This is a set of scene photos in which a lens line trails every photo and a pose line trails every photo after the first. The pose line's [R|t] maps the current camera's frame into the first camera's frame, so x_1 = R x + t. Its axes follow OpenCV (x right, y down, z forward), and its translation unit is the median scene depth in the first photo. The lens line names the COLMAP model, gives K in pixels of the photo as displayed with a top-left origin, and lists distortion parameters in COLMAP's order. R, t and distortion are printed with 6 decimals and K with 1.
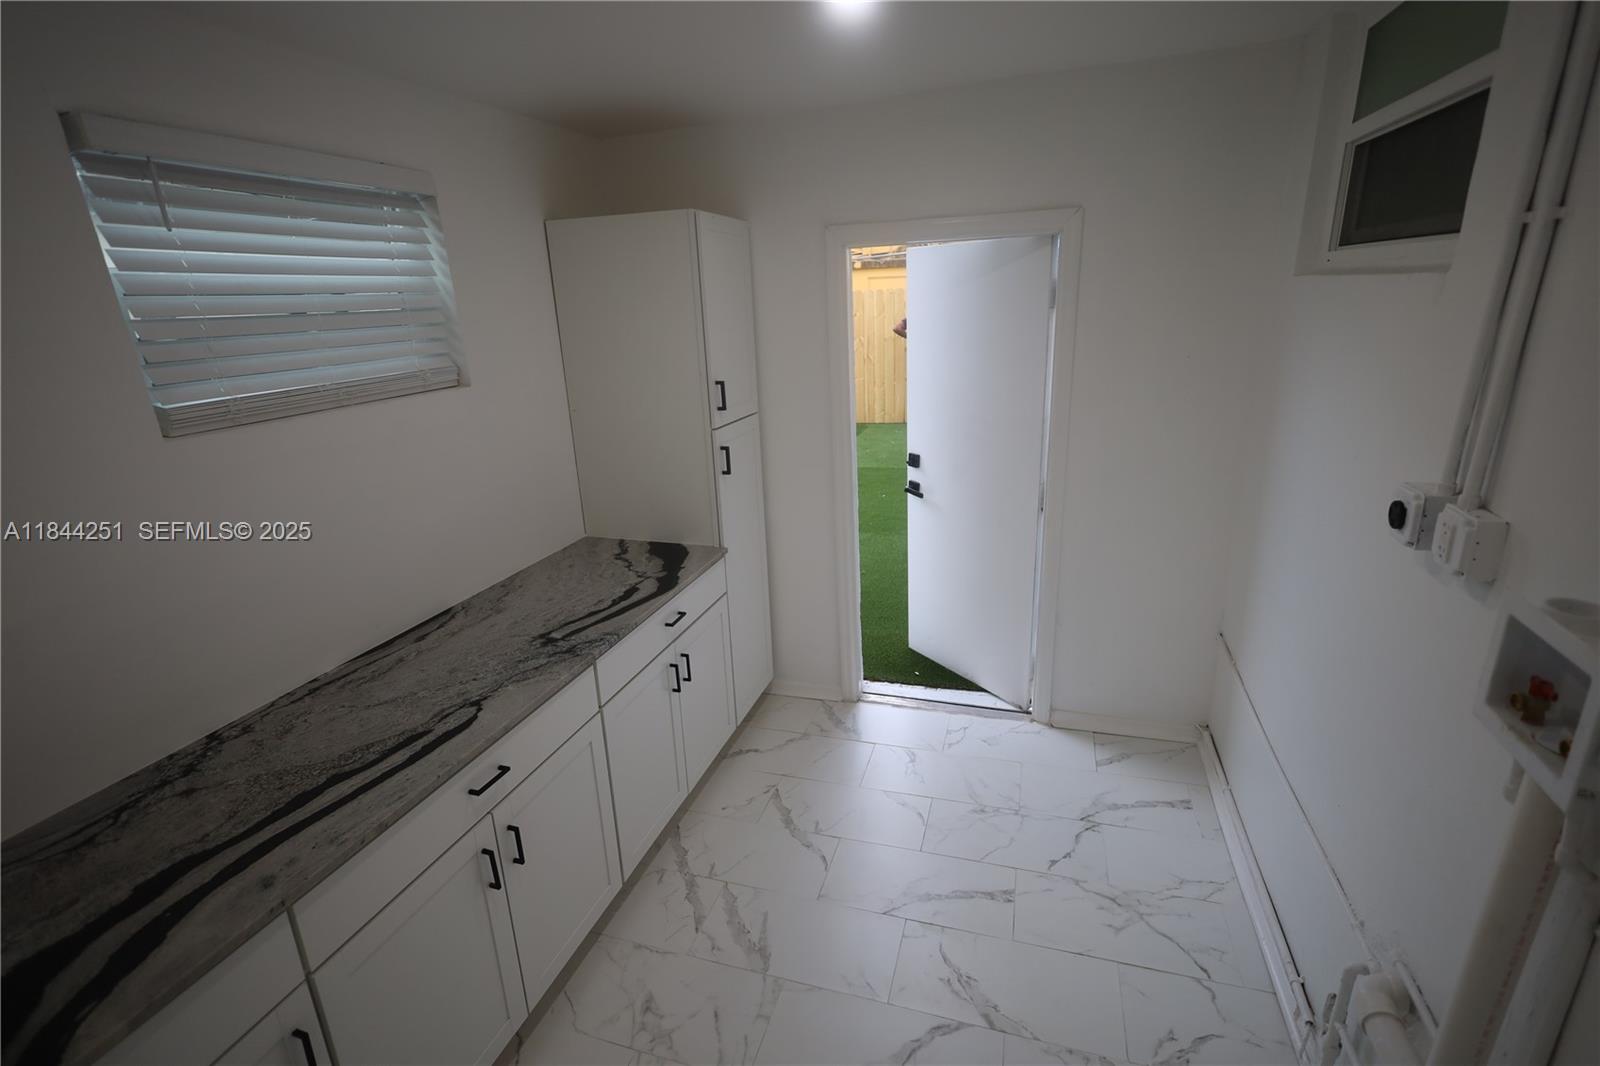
lens RADIAL K [[737.7, 0, 800.0], [0, 737.7, 533.0], [0, 0, 1]] dist [0.000518, 0.000734]
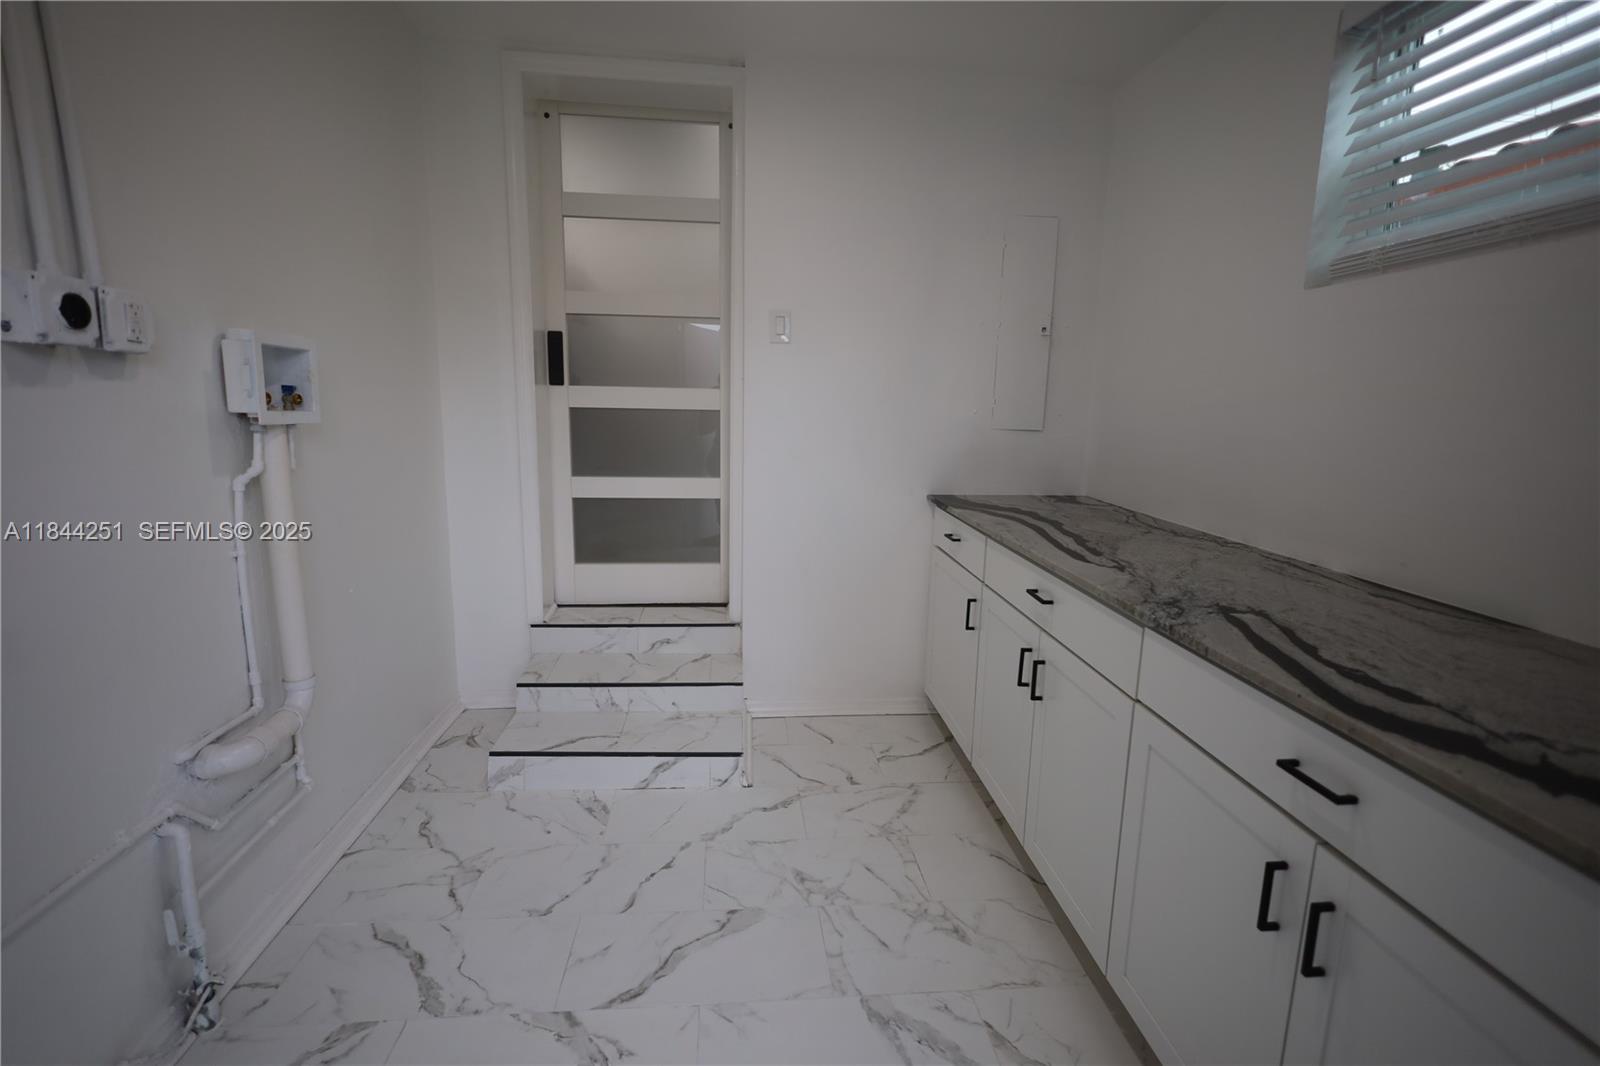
lens RADIAL K [[737.7, 0, 800.0], [0, 737.7, 533.0], [0, 0, 1]] dist [0.000518, 0.000734]
pose [[-0.919503, 0.089106, -0.382851, 0.271198], [-0.106623, 0.880917, 0.461104, -0.184548], [0.378347, 0.464807, -0.800505, 1.404626]]
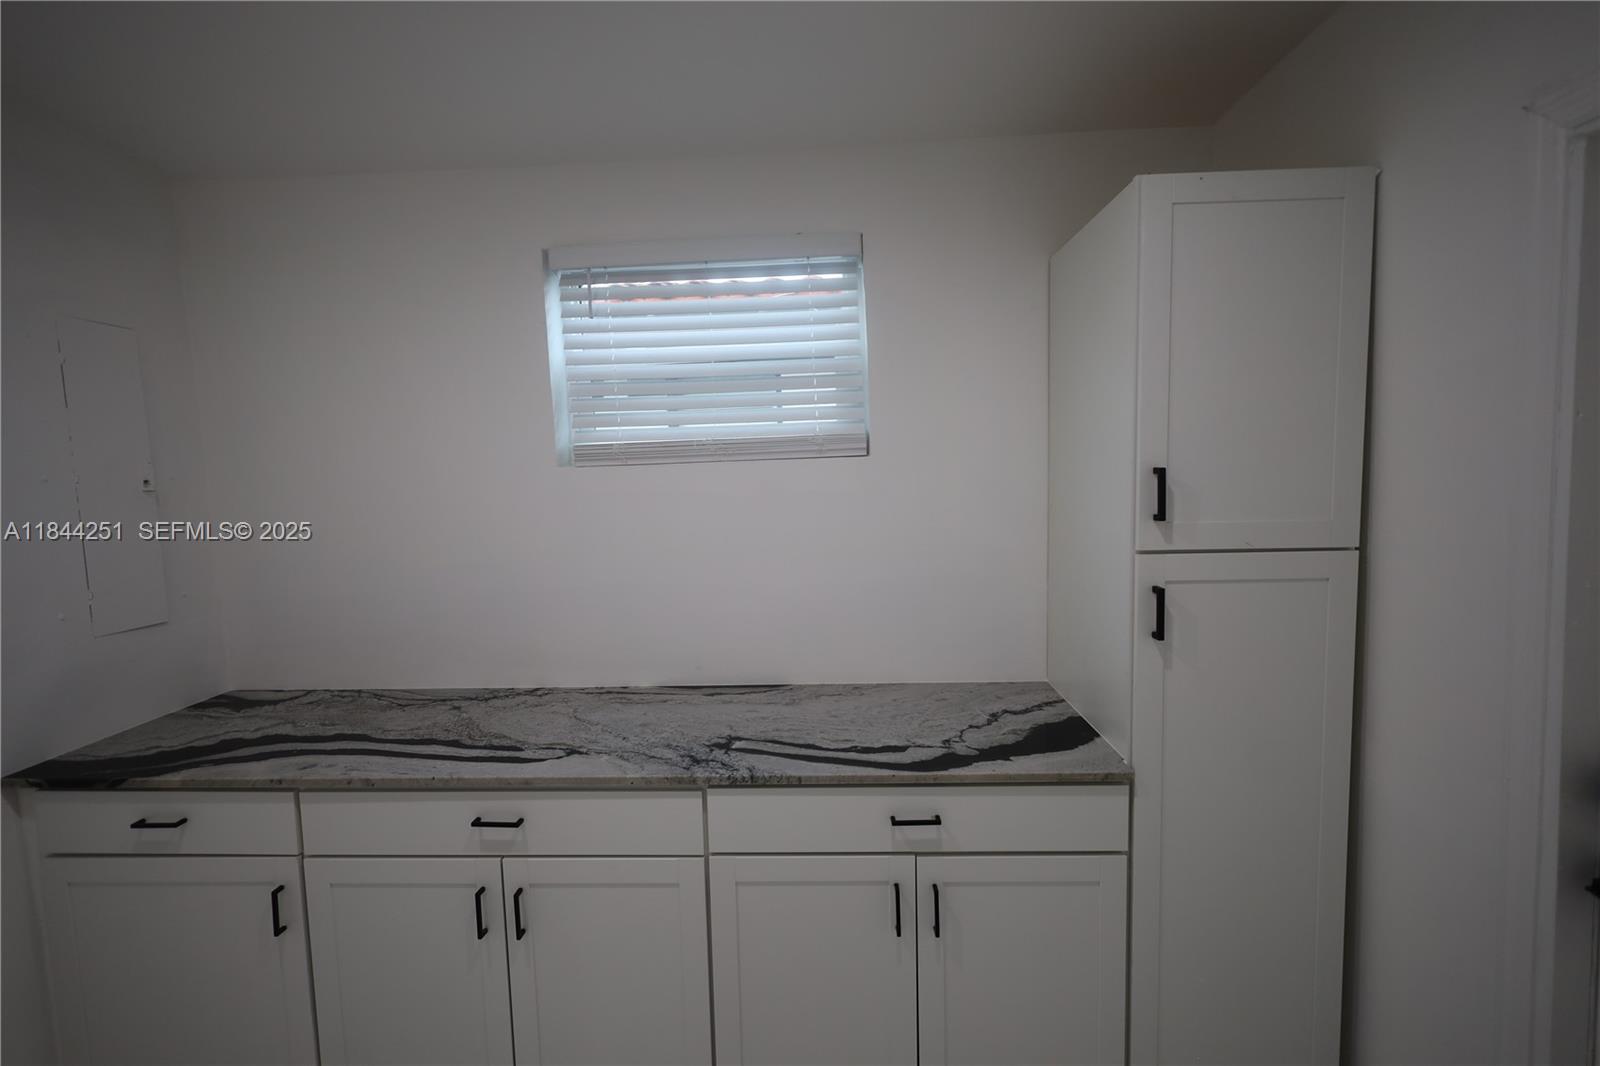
lens RADIAL K [[737.7, 0, 800.0], [0, 737.7, 533.0], [0, 0, 1]] dist [0.000518, 0.000734]
pose [[0.277000, 0.114834, -0.953983, 0.461983], [-0.276436, 0.960382, 0.035338, -0.139847], [0.920247, 0.253926, 0.297771, 0.804833]]
